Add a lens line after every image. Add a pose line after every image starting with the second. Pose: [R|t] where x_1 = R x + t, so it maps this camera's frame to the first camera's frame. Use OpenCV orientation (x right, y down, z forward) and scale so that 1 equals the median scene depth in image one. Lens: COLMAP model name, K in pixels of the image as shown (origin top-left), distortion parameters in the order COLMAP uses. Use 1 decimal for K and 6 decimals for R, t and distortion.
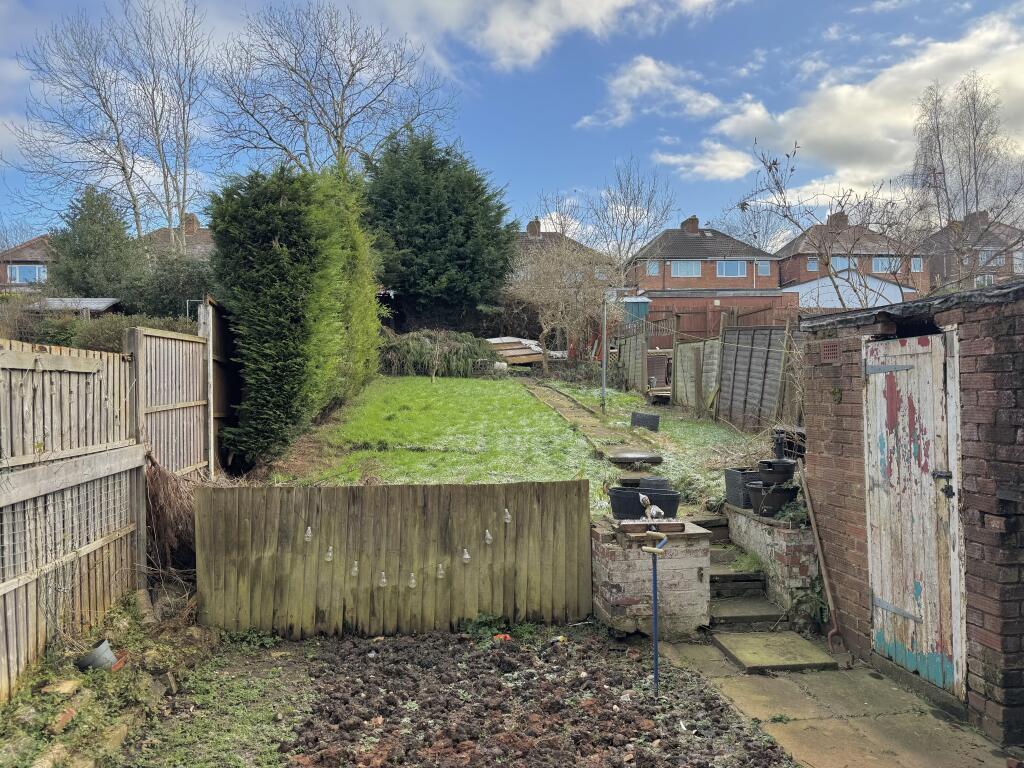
lens RADIAL K [[690.9, 0, 512.0], [0, 690.9, 384.0], [0, 0, 1]] dist [0.065420, -0.000698]
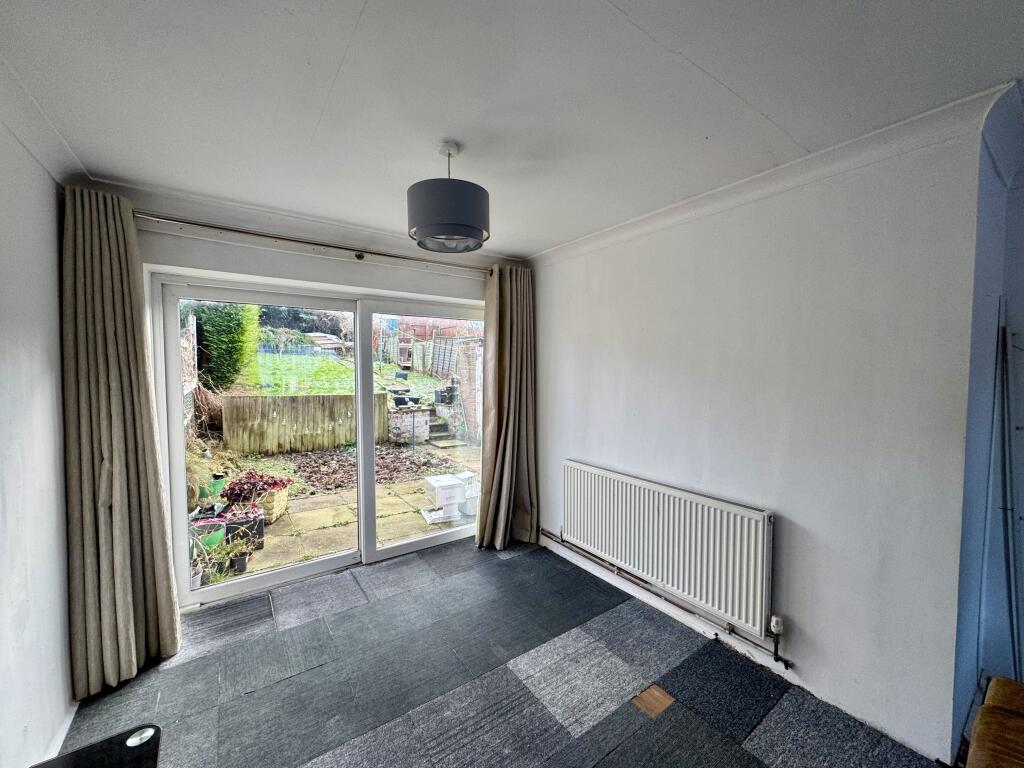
lens RADIAL K [[408.6, 0, 512.0], [0, 408.6, 384.0], [0, 0, 1]] dist [-0.000270, -0.000017]
pose [[0.884330, -0.003524, 0.466849, -0.215040], [-0.020461, 0.998718, 0.046298, 0.018256], [-0.466413, -0.050495, 0.883124, -0.685693]]
